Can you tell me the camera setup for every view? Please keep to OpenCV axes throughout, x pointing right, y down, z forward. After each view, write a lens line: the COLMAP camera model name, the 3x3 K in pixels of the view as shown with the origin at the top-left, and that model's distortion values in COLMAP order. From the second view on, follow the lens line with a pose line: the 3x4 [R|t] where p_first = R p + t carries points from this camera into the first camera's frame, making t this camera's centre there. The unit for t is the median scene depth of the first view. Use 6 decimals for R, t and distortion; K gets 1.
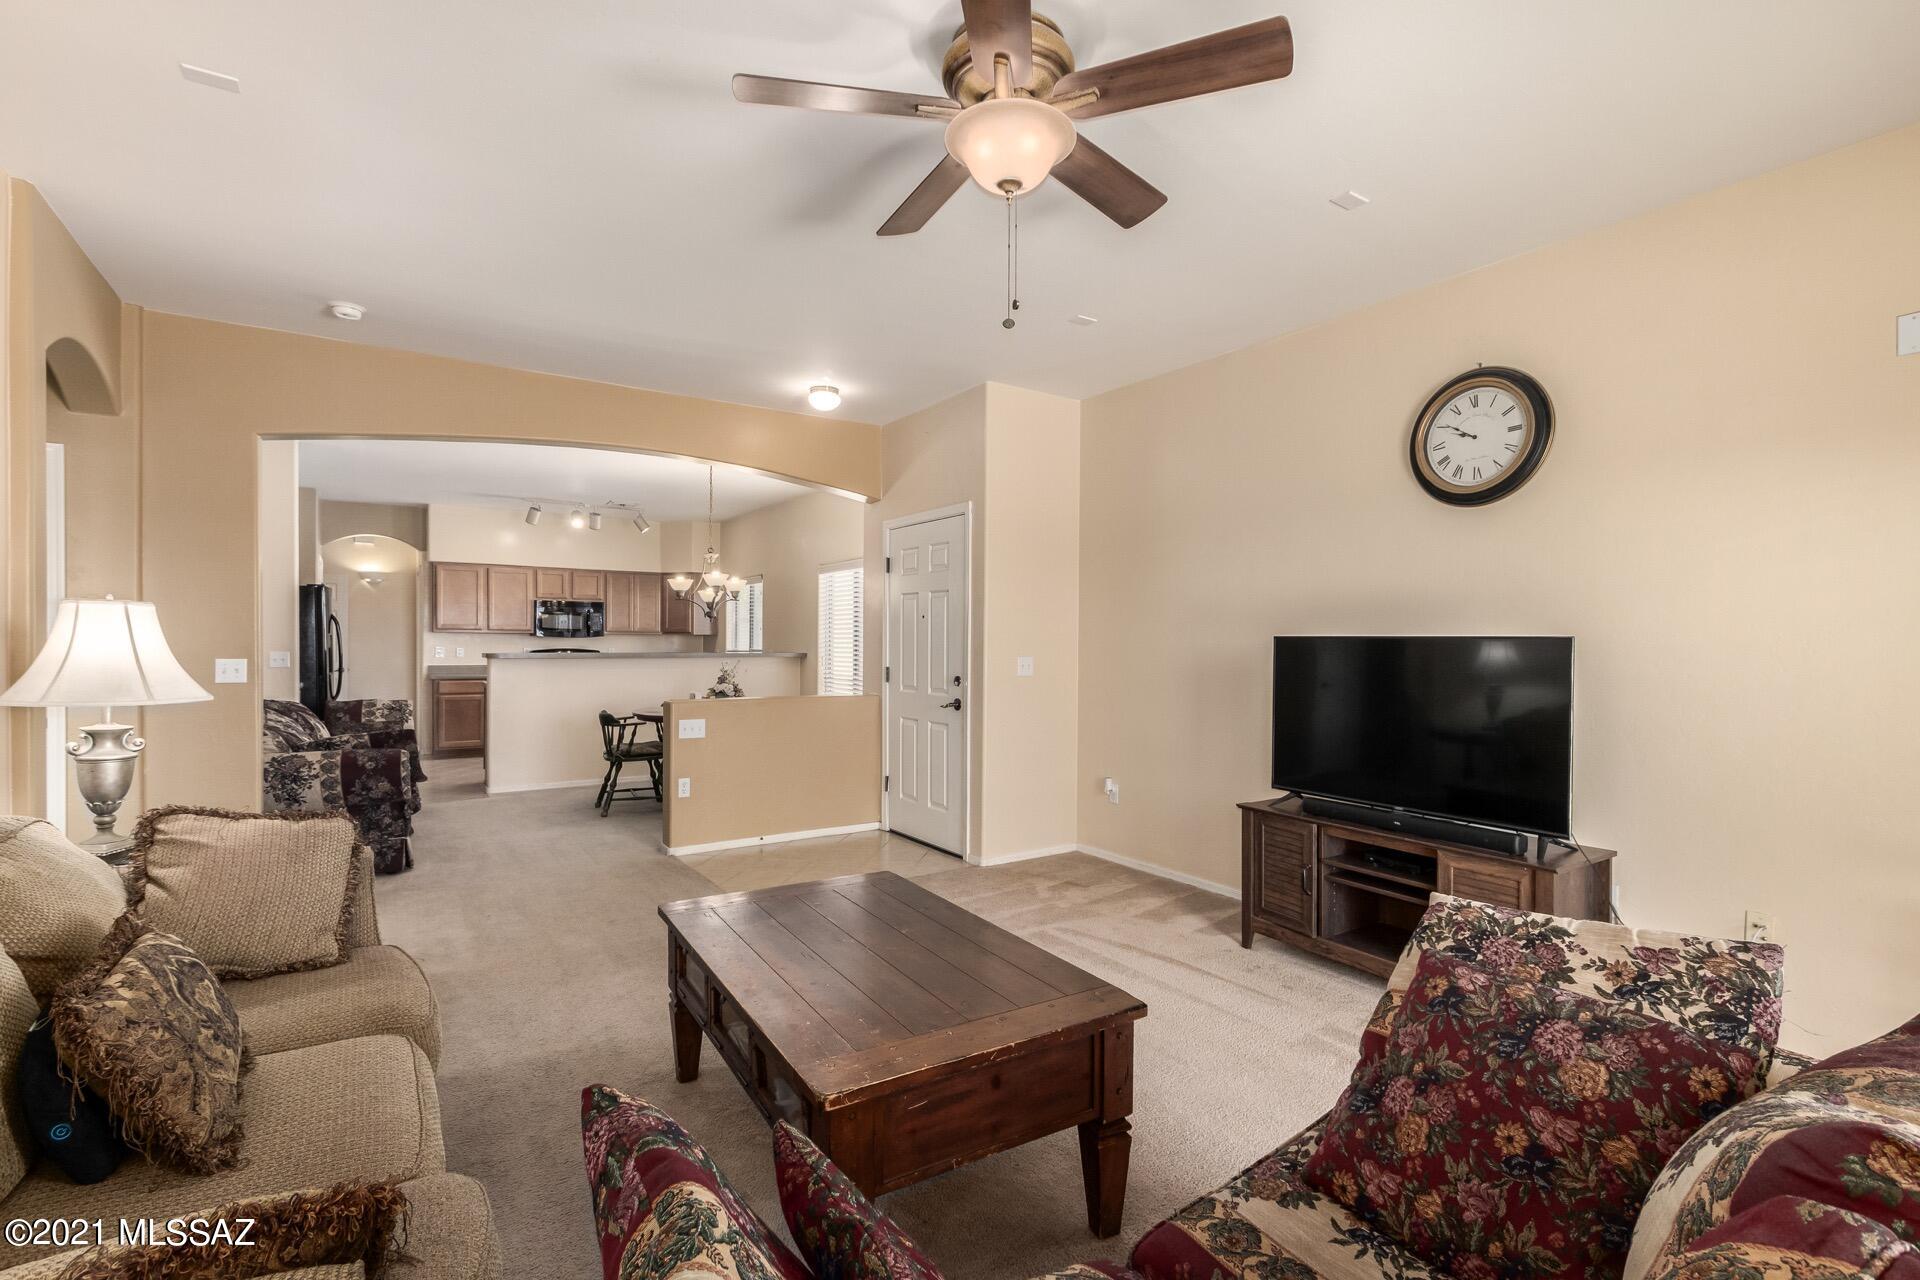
lens RADIAL K [[888.0, 0, 958.4], [0, 888.0, 646.7], [0, 0, 1]] dist [0.007302, -0.003716]
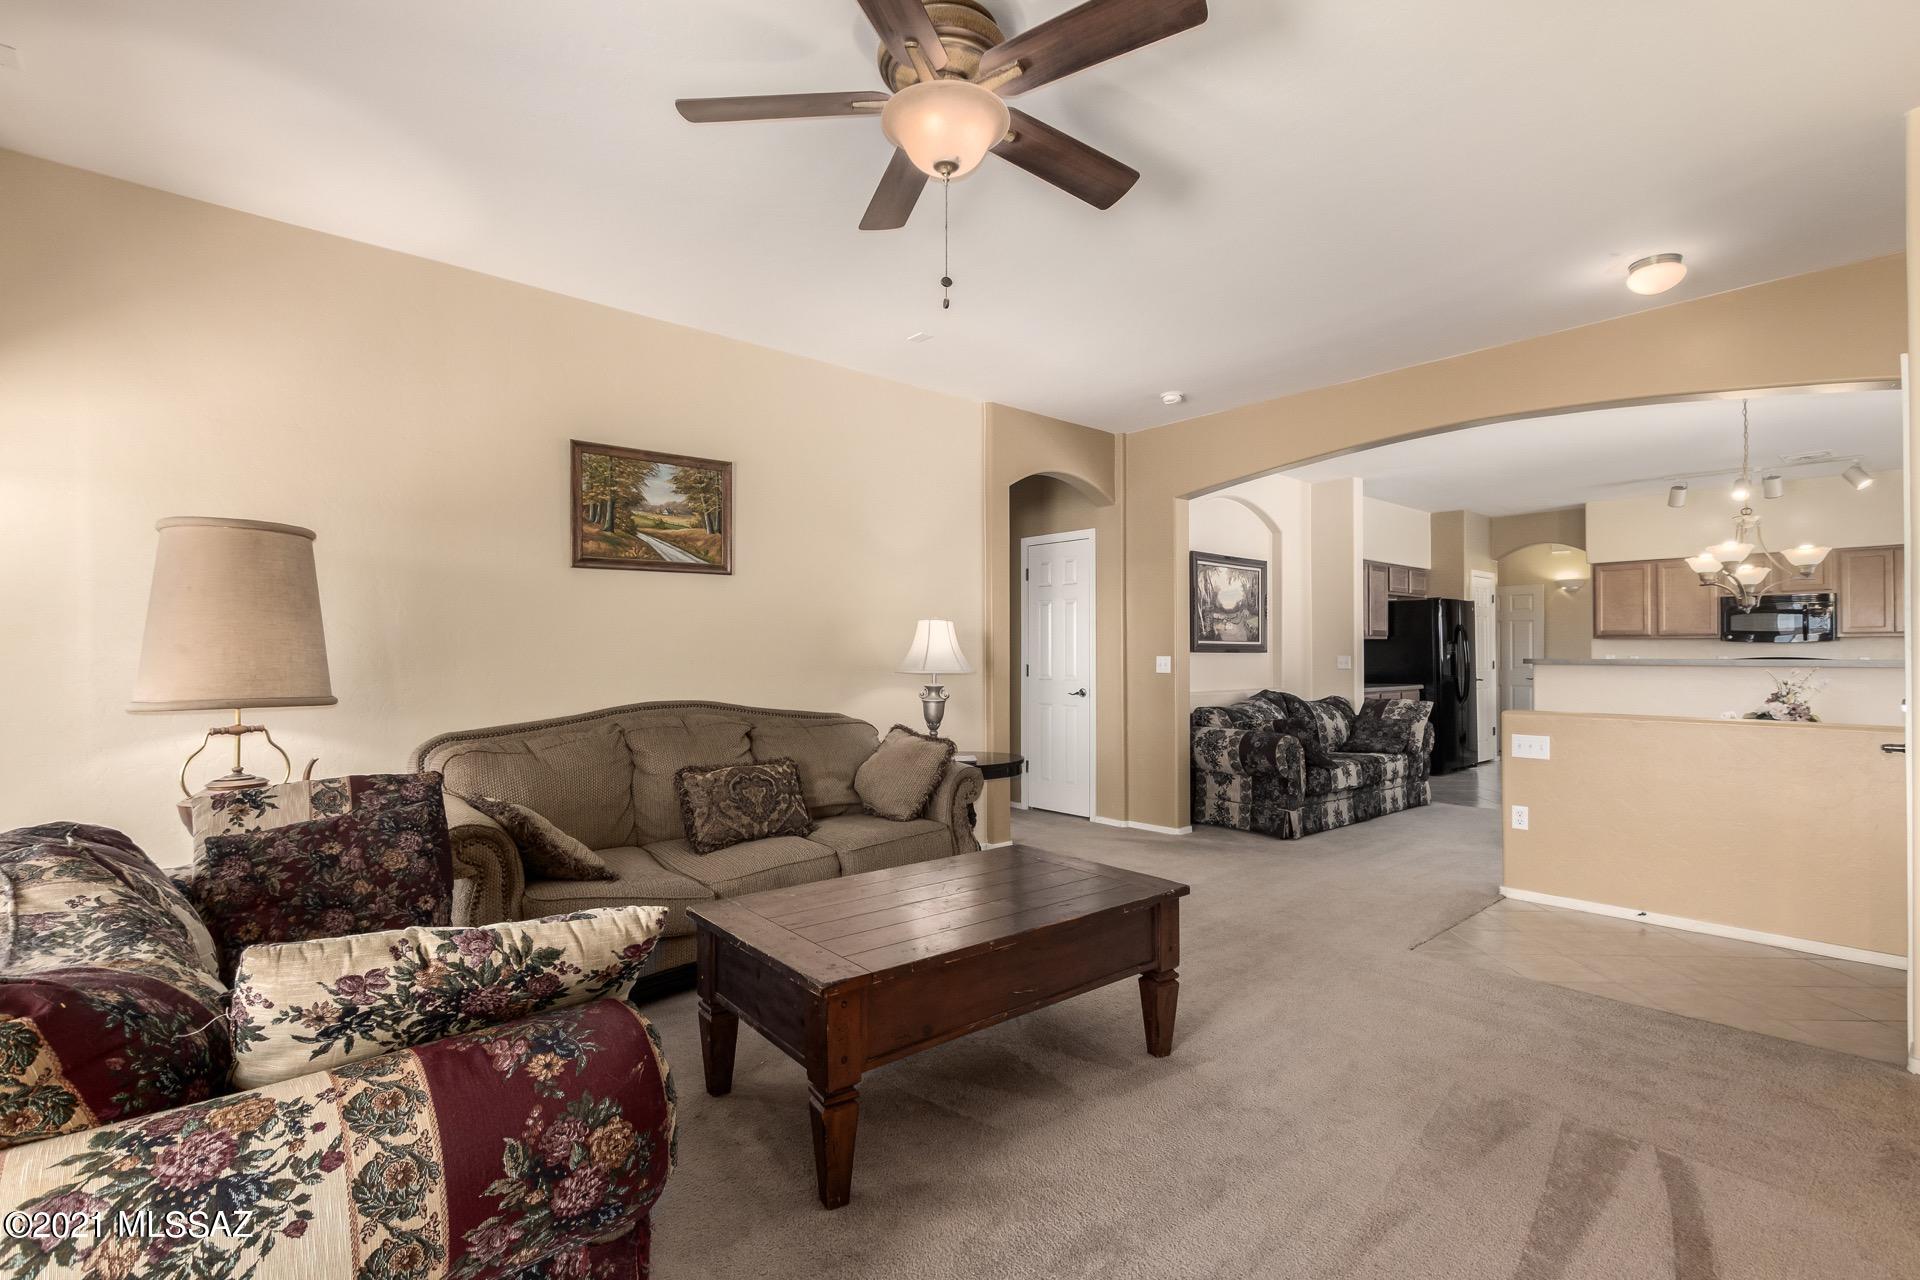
lens RADIAL K [[888.0, 0, 949.4], [0, 888.0, 634.9], [0, 0, 1]] dist [0.007302, -0.003716]
pose [[0.128071, -0.025660, -0.991433, 0.255320], [-0.007188, 0.999615, -0.026800, 0.009310], [0.991739, 0.010559, 0.127837, 0.213439]]
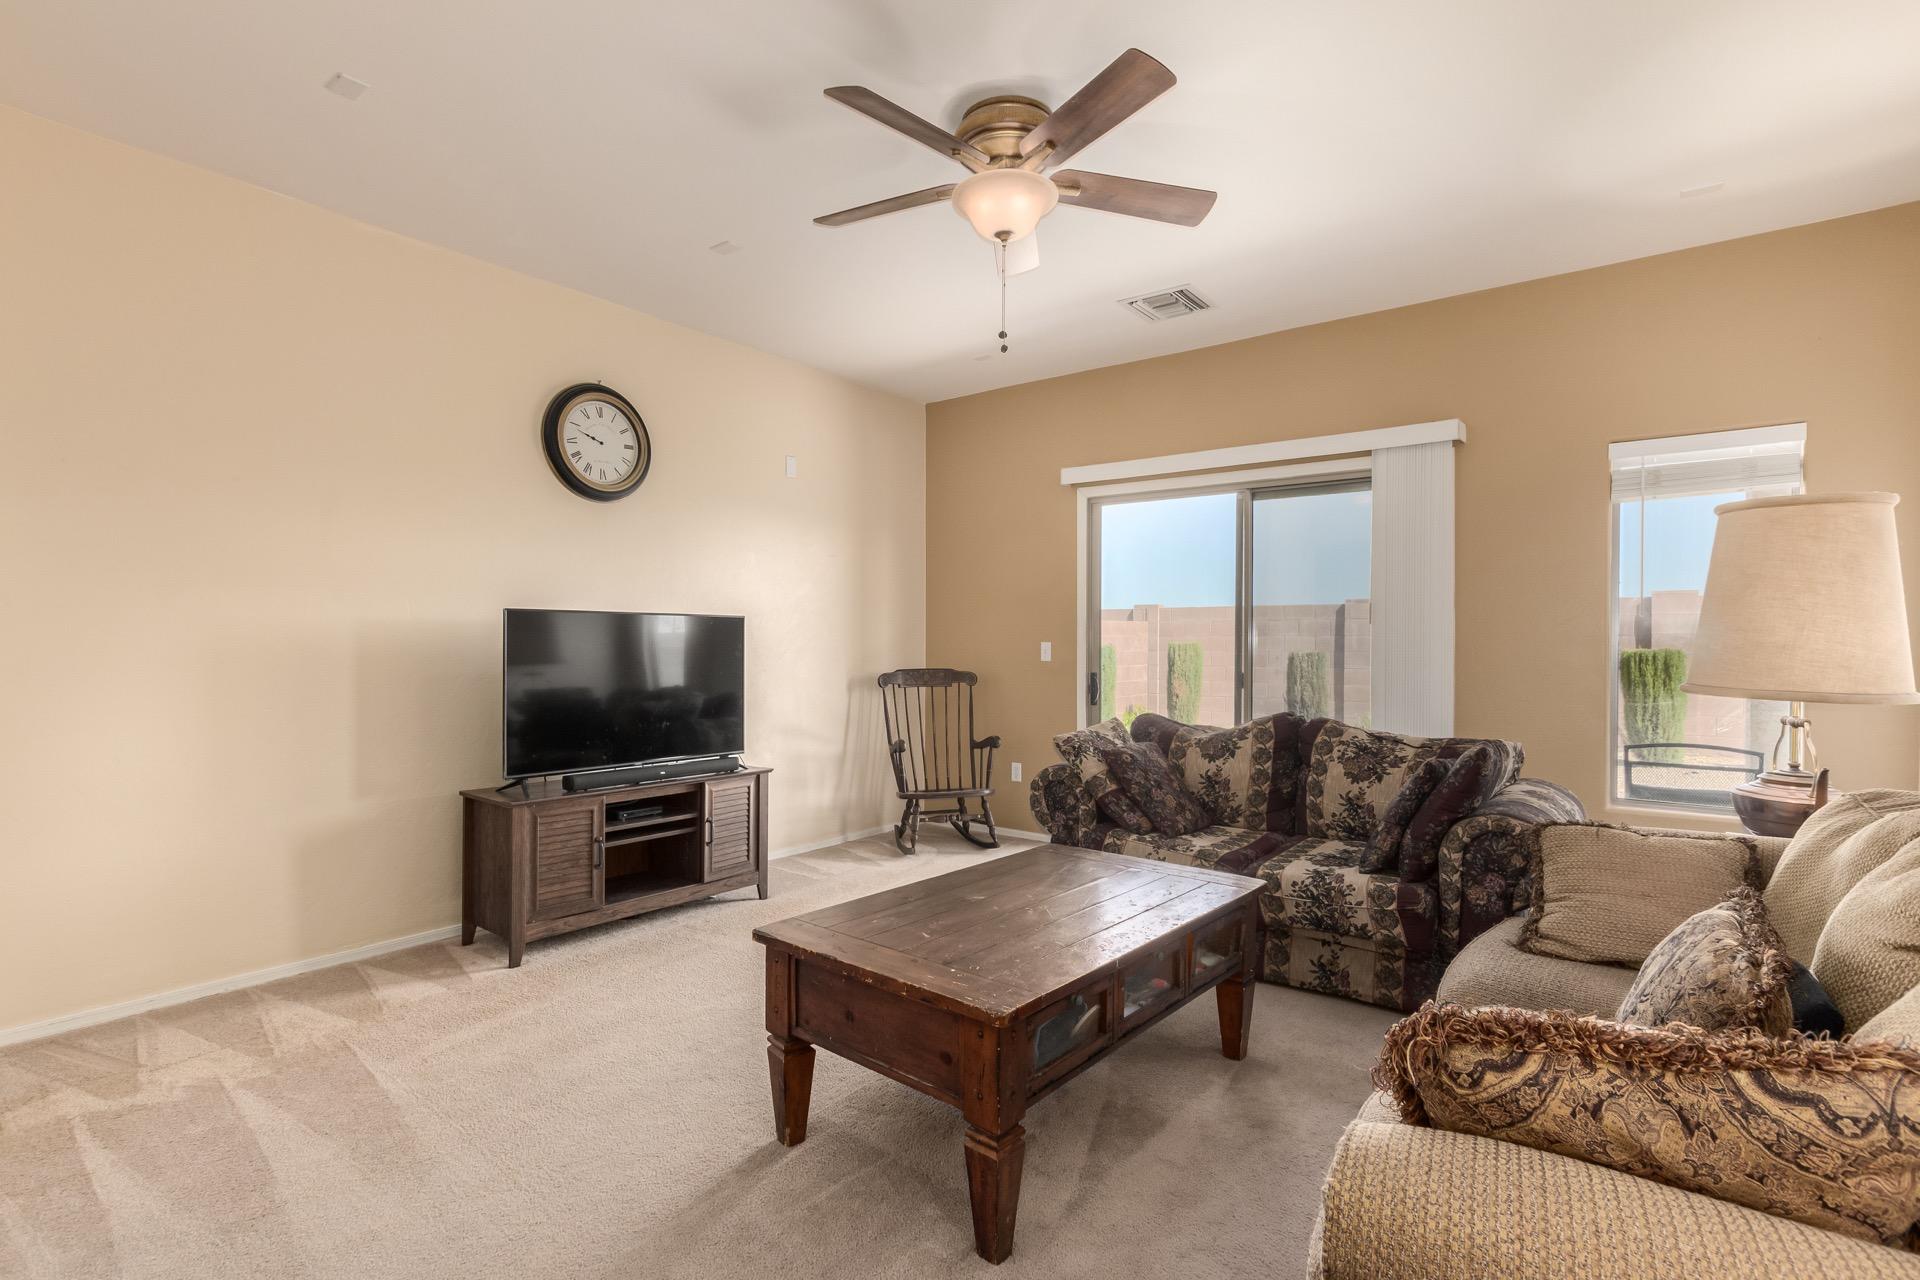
lens RADIAL K [[888.0, 0, 976.4], [0, 888.0, 653.5], [0, 0, 1]] dist [0.007302, -0.003716]
pose [[-0.317281, -0.017950, 0.948162, -0.259749], [0.004399, 0.999782, 0.020400, 0.006936], [-0.948321, 0.010643, -0.317133, 0.344215]]
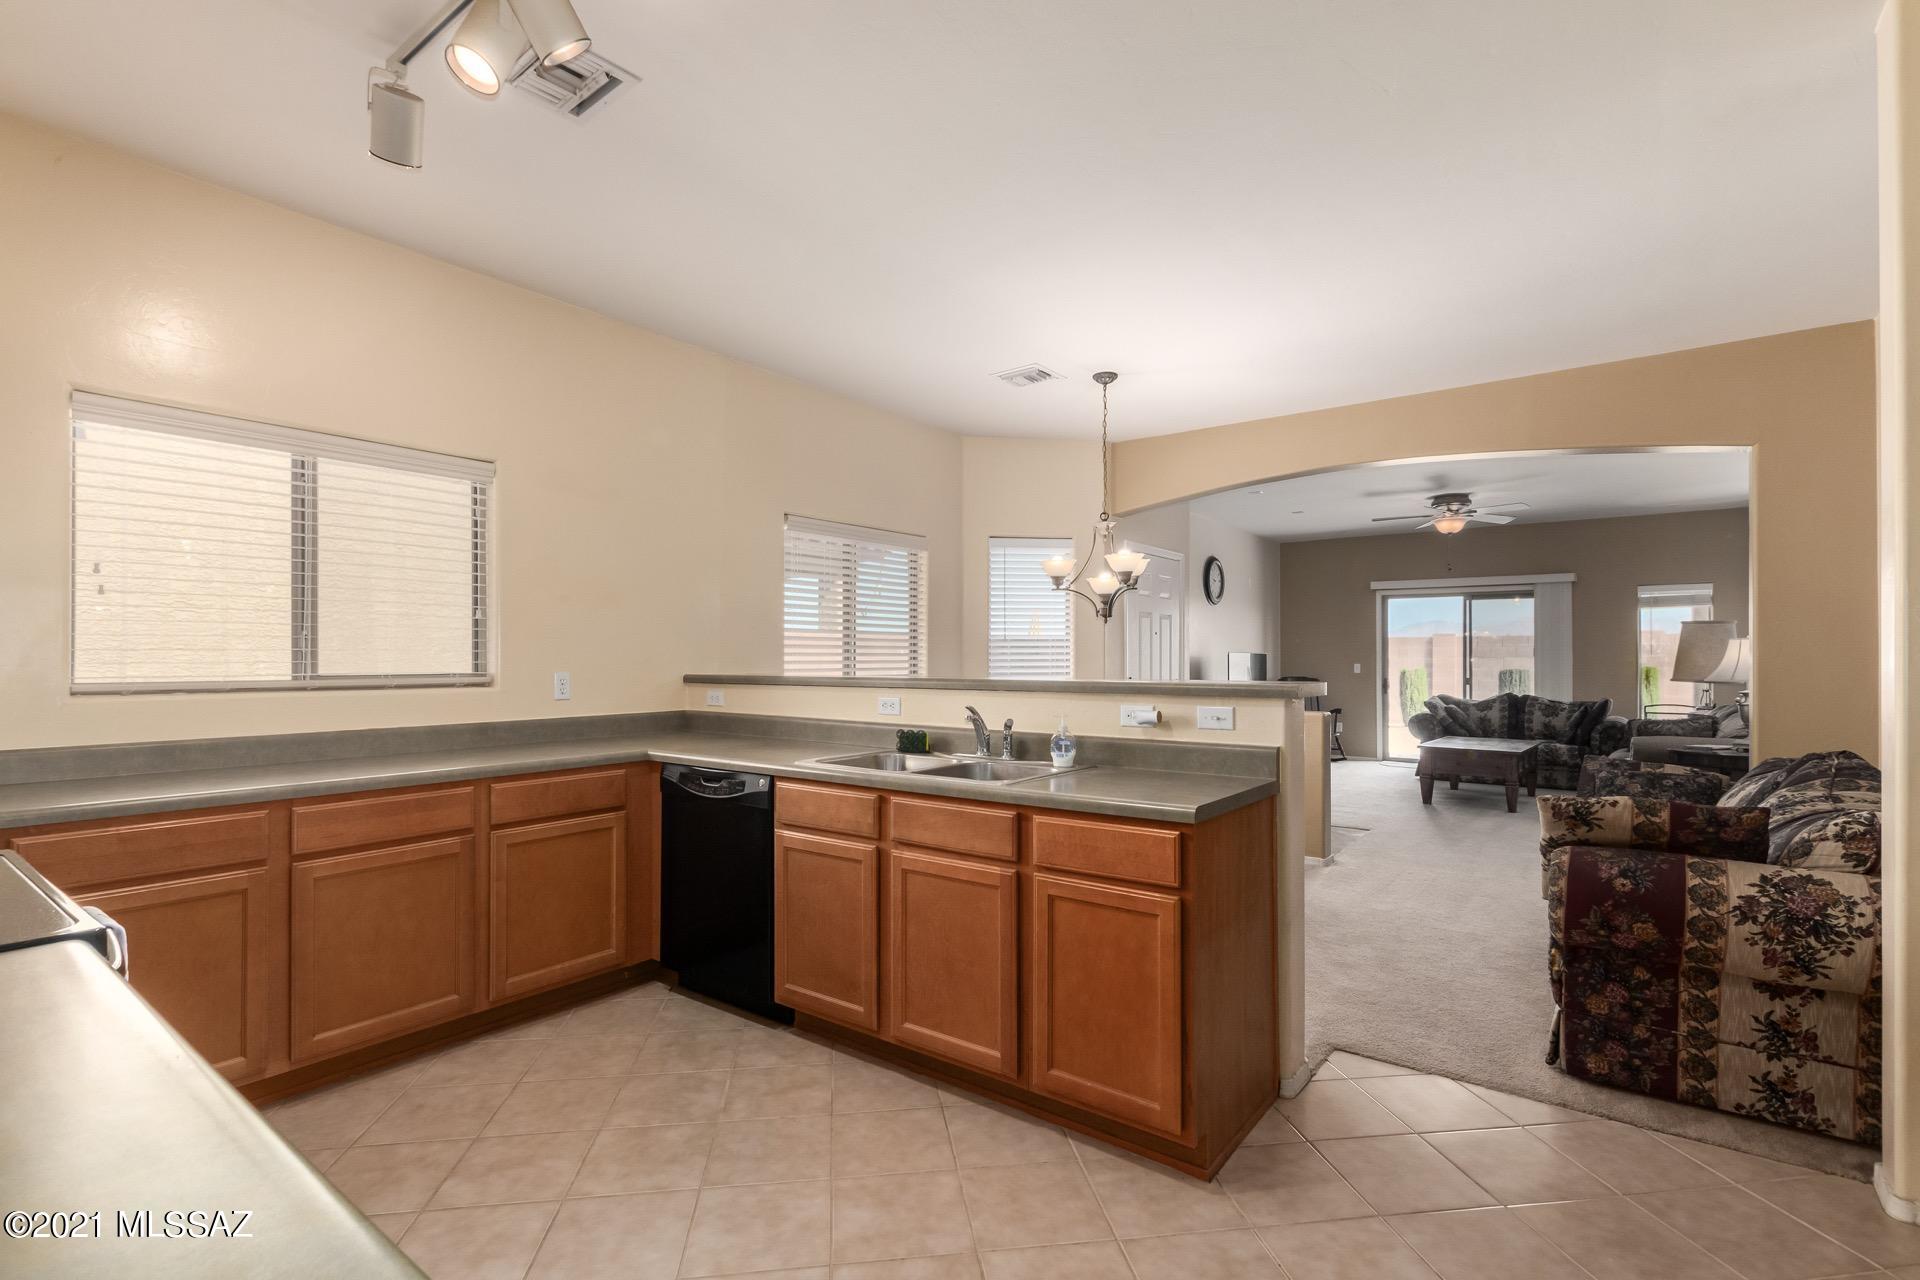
lens RADIAL K [[888.0, 0, 950.5], [0, 888.0, 657.1], [0, 0, 1]] dist [0.007302, -0.003716]
pose [[-0.329235, -0.004228, 0.944238, -0.670397], [0.004035, 0.999975, 0.005884, -0.006407], [-0.944239, 0.005747, -0.329210, 1.021844]]
